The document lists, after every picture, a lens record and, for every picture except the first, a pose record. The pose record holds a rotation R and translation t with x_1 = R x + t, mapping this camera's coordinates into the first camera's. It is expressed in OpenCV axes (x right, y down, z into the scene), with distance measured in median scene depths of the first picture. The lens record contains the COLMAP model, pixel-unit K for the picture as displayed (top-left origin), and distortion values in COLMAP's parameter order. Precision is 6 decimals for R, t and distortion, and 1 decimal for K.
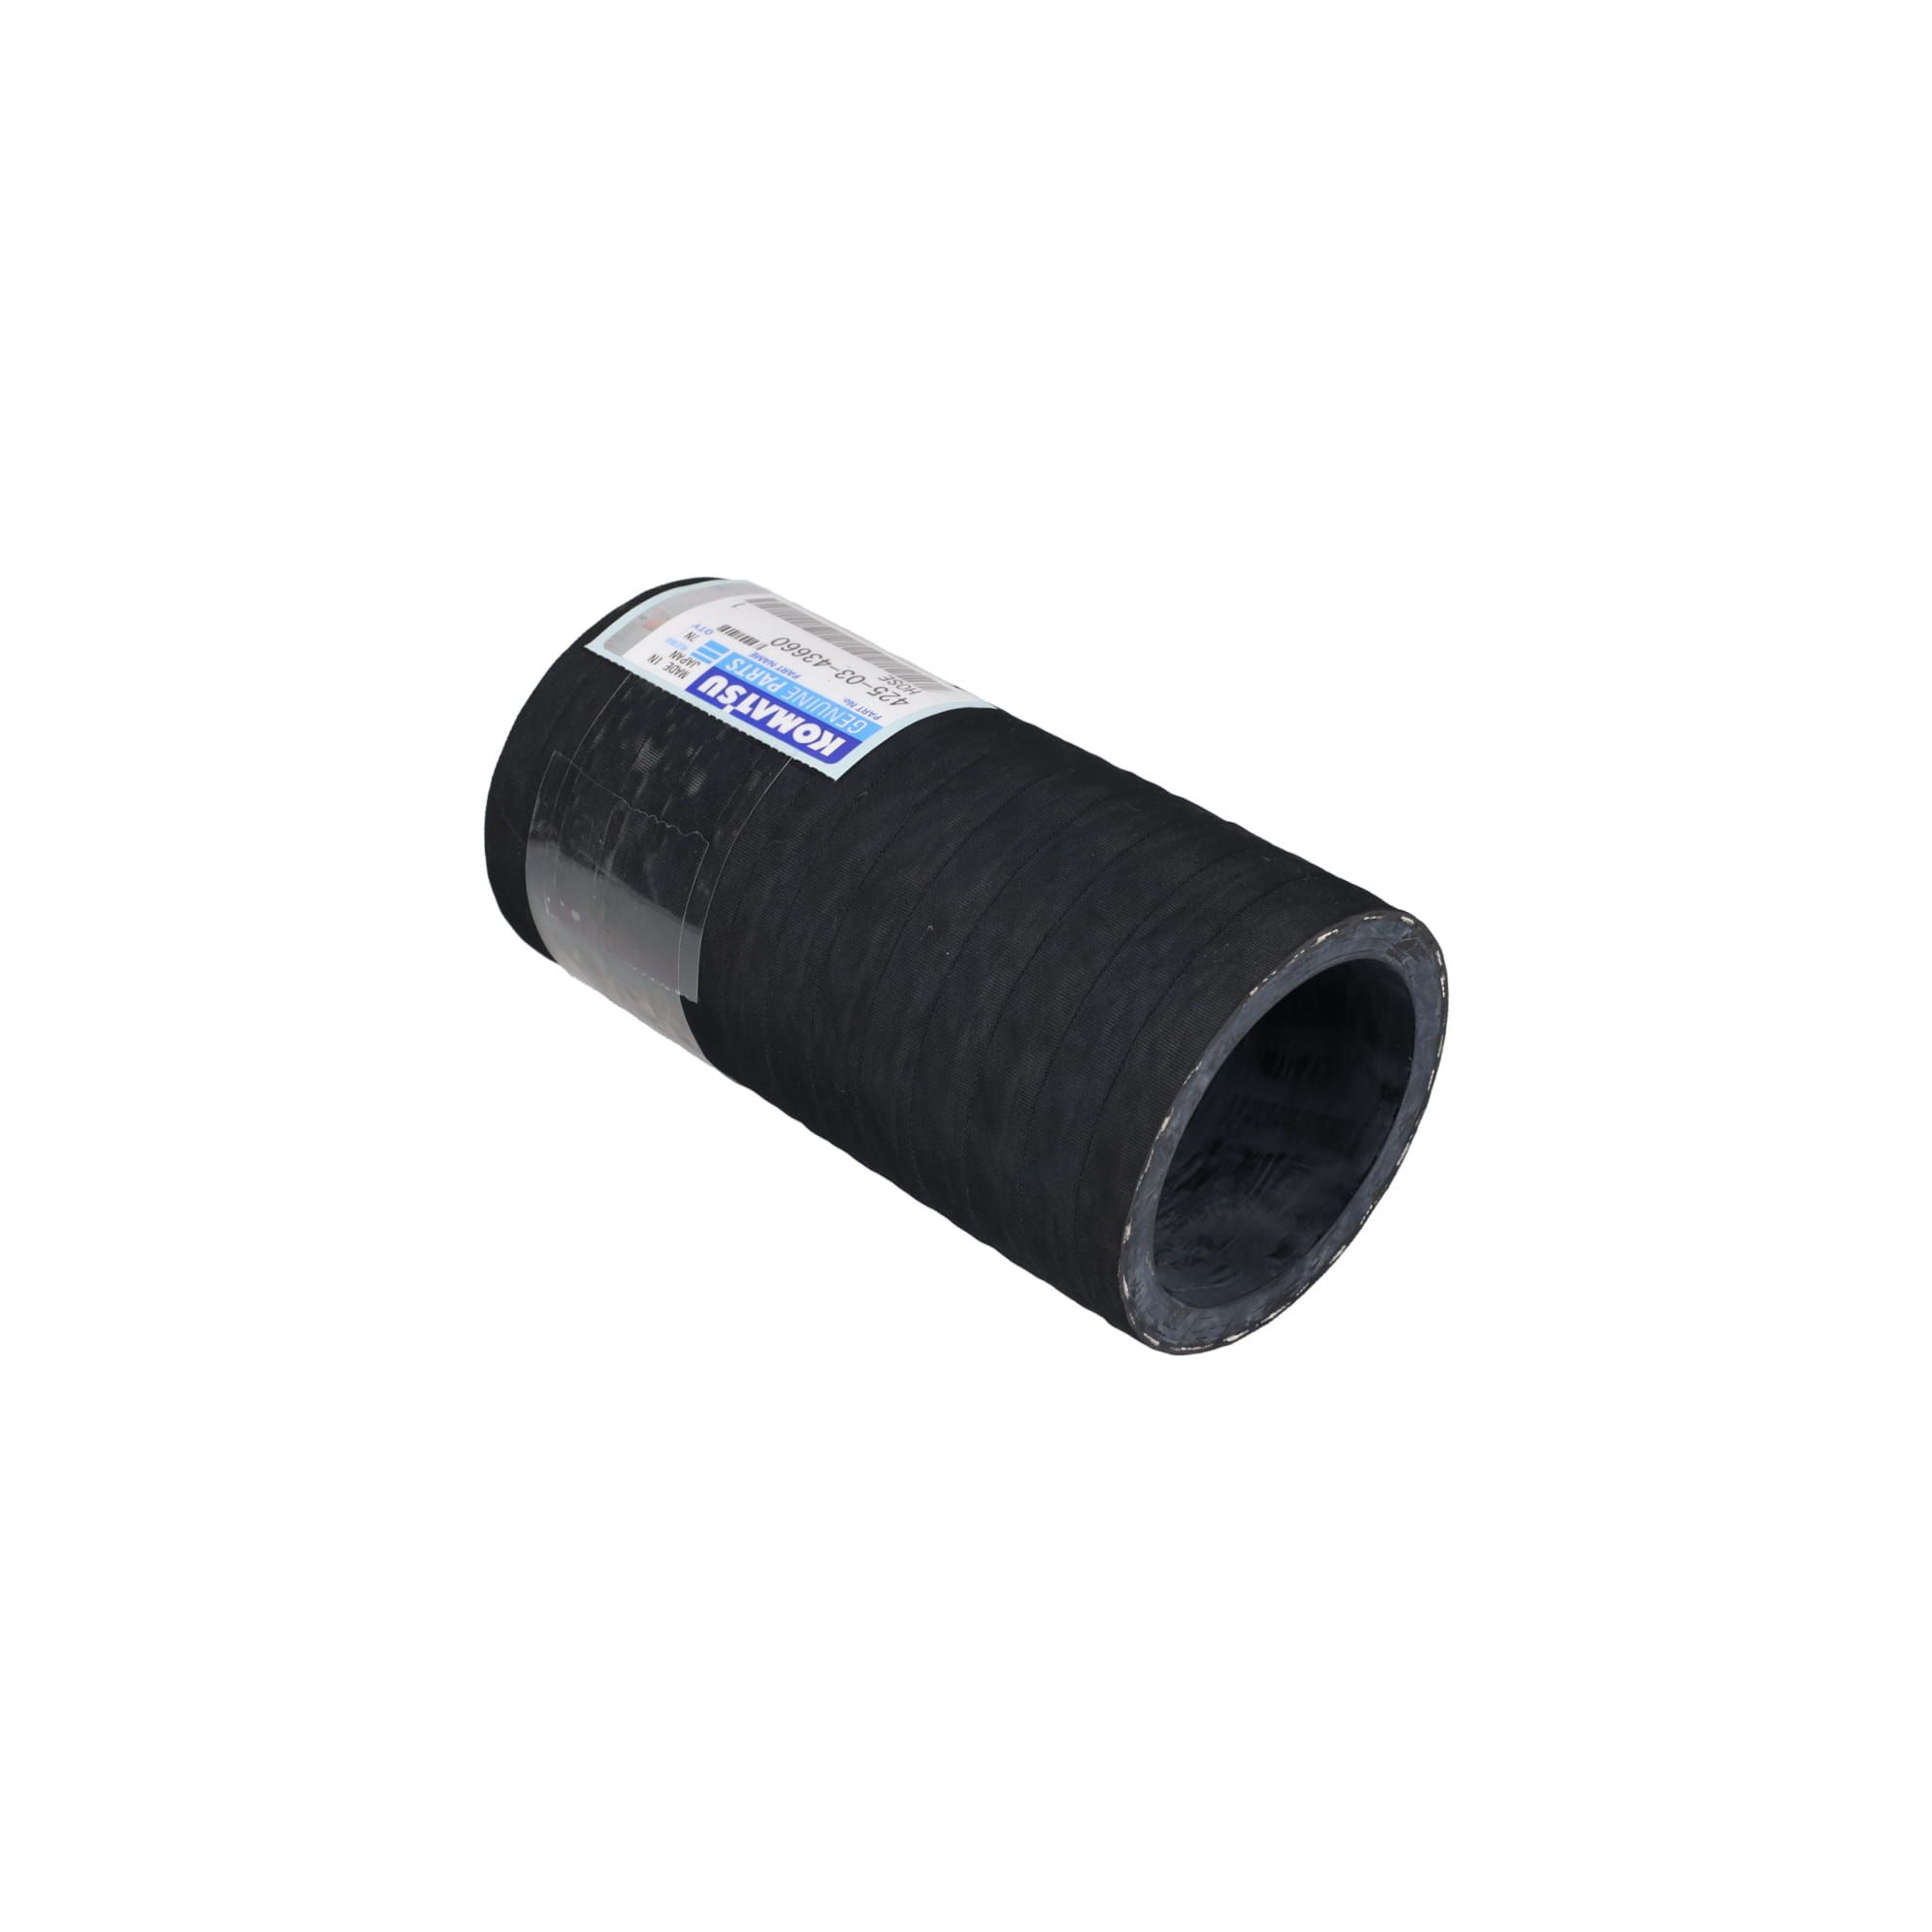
lens RADIAL K [[2805.2, 0, 962.7], [0, 2805.2, 965.5], [0, 0, 1]] dist [-0.040459, 0.000000]
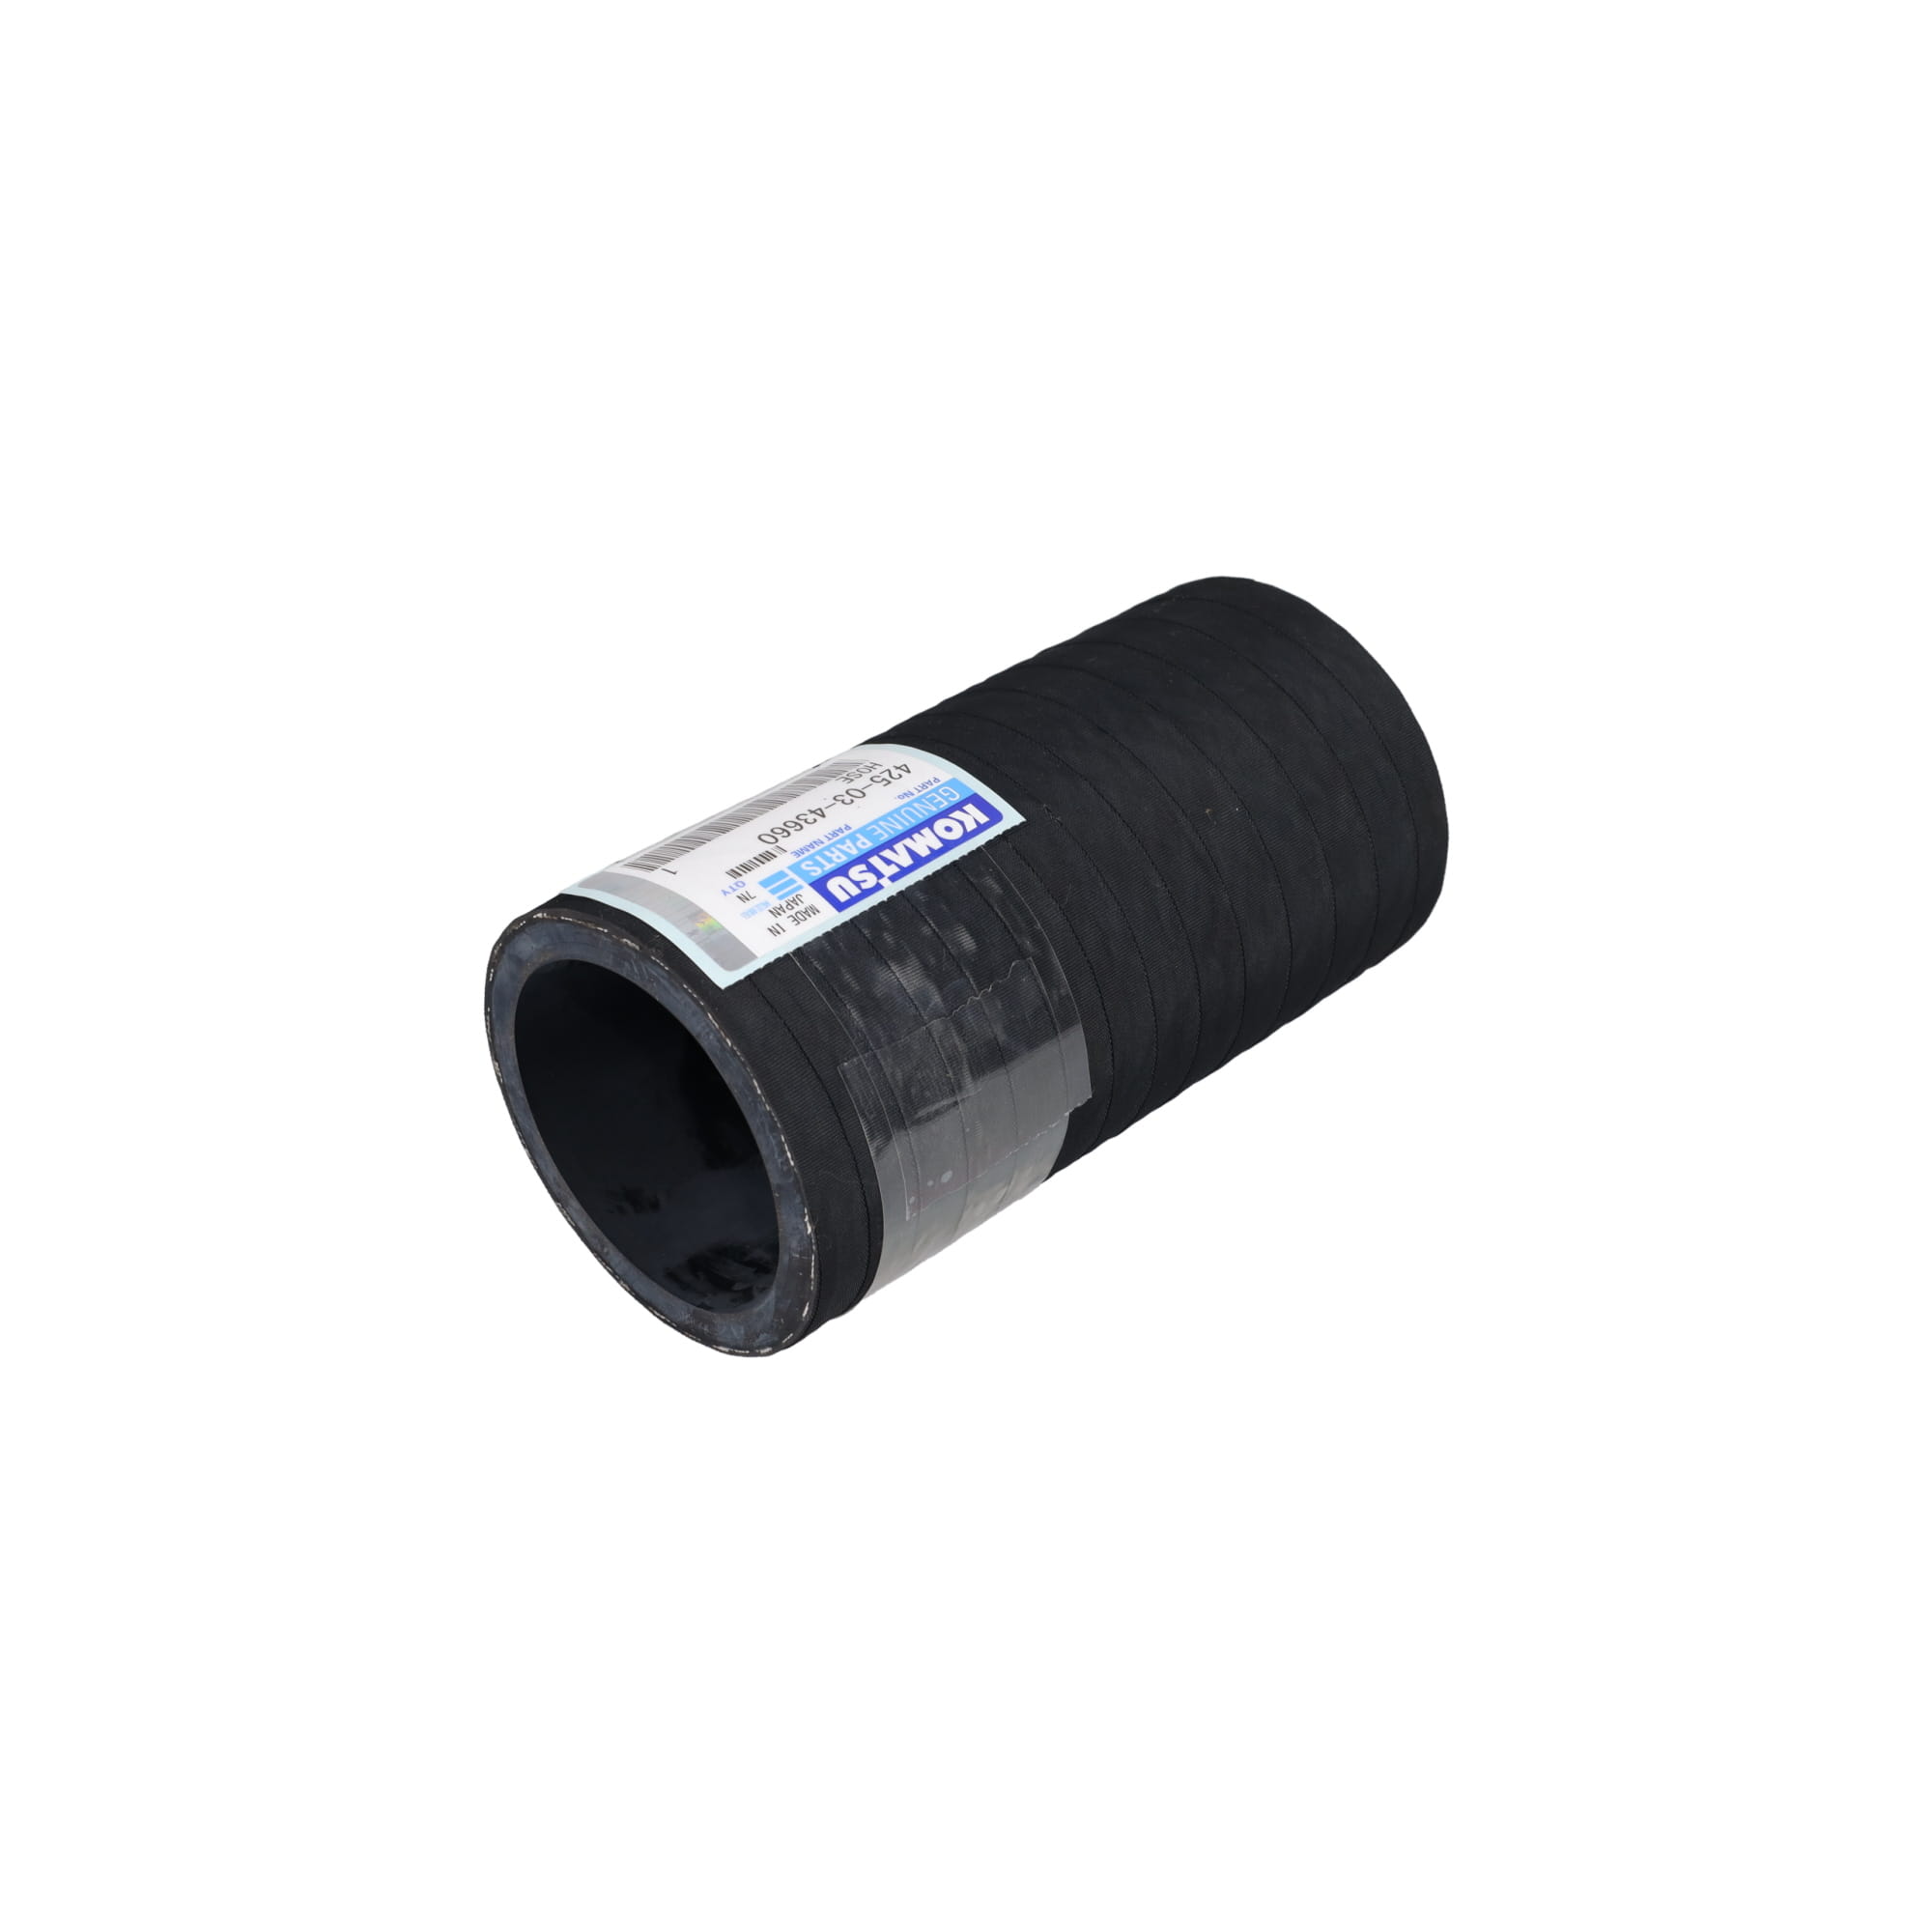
lens RADIAL K [[2805.2, 0, 970.8], [0, 2805.2, 965.5], [0, 0, 1]] dist [-0.040459, 0.000000]
pose [[0.012818, -0.591452, 0.806239, -0.834400], [0.580797, 0.660748, 0.475486, -0.491217], [-0.813947, 0.462166, 0.351983, 0.670745]]
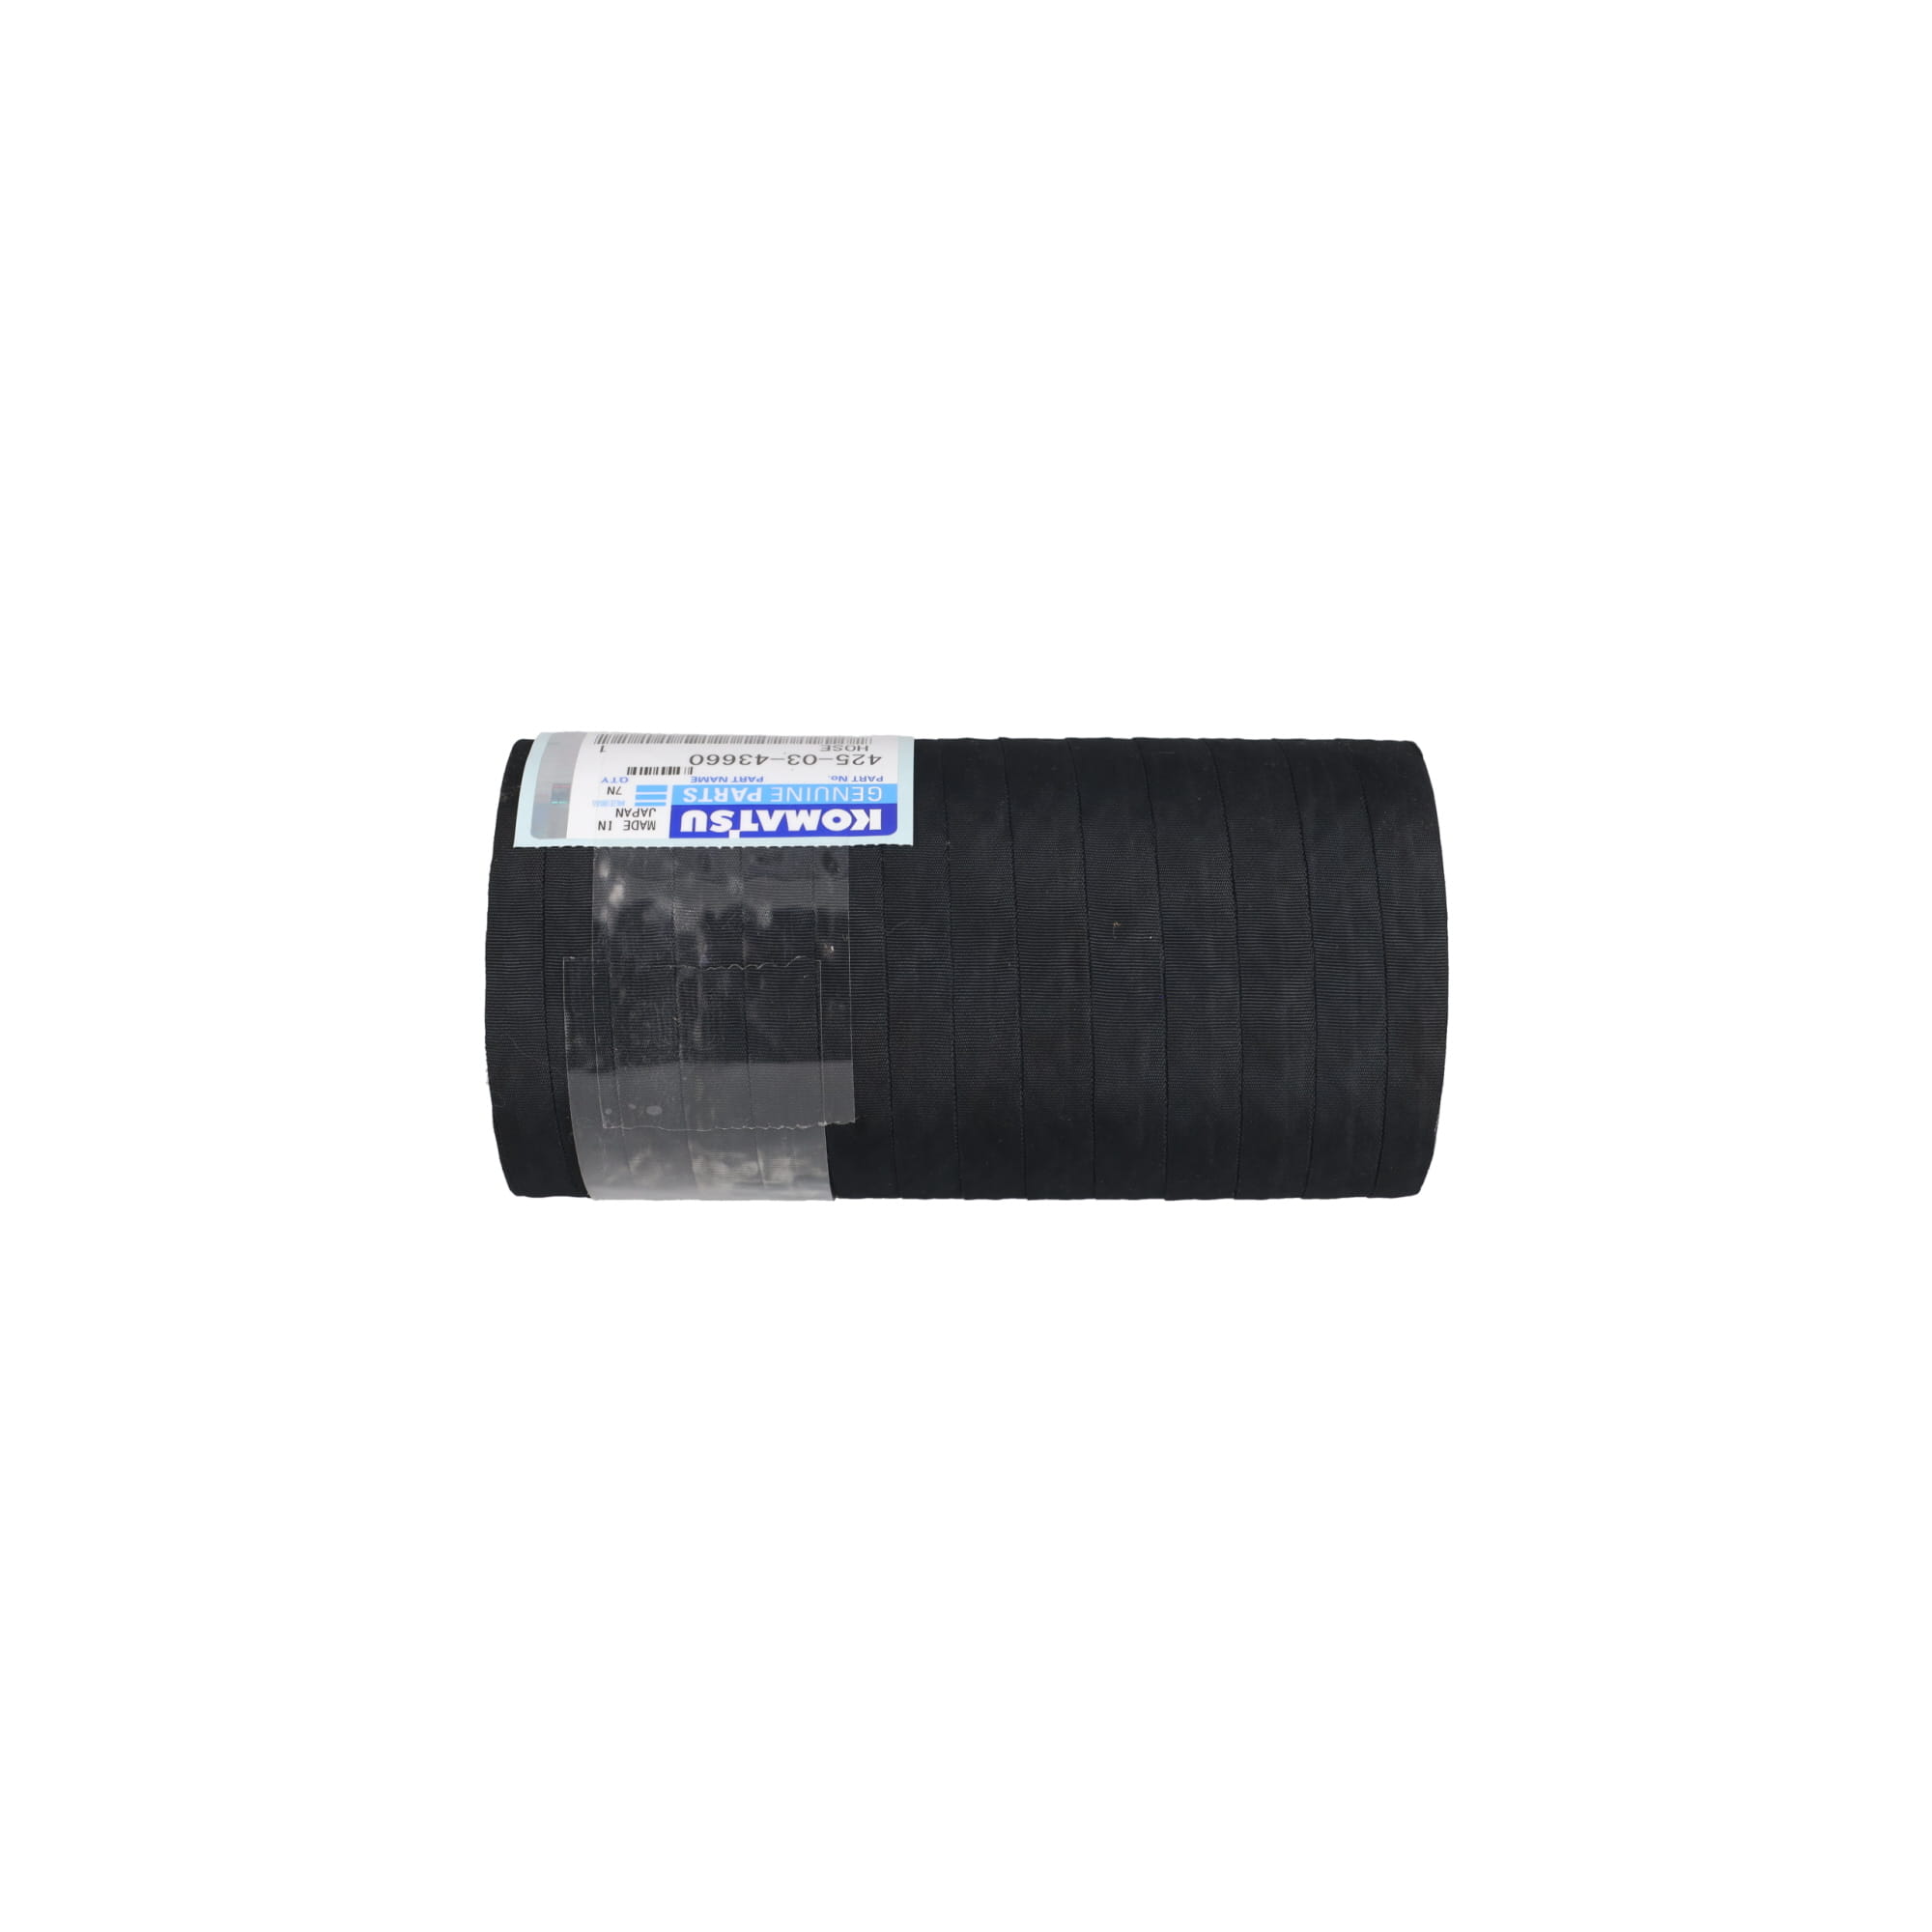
lens RADIAL K [[2805.2, 0, 960.2], [0, 2805.2, 965.5], [0, 0, 1]] dist [-0.040459, 0.000000]
pose [[0.715351, -0.405769, 0.568880, -0.588032], [0.409897, 0.903012, 0.128664, -0.142397], [-0.565913, 0.141142, 0.812294, 0.192041]]
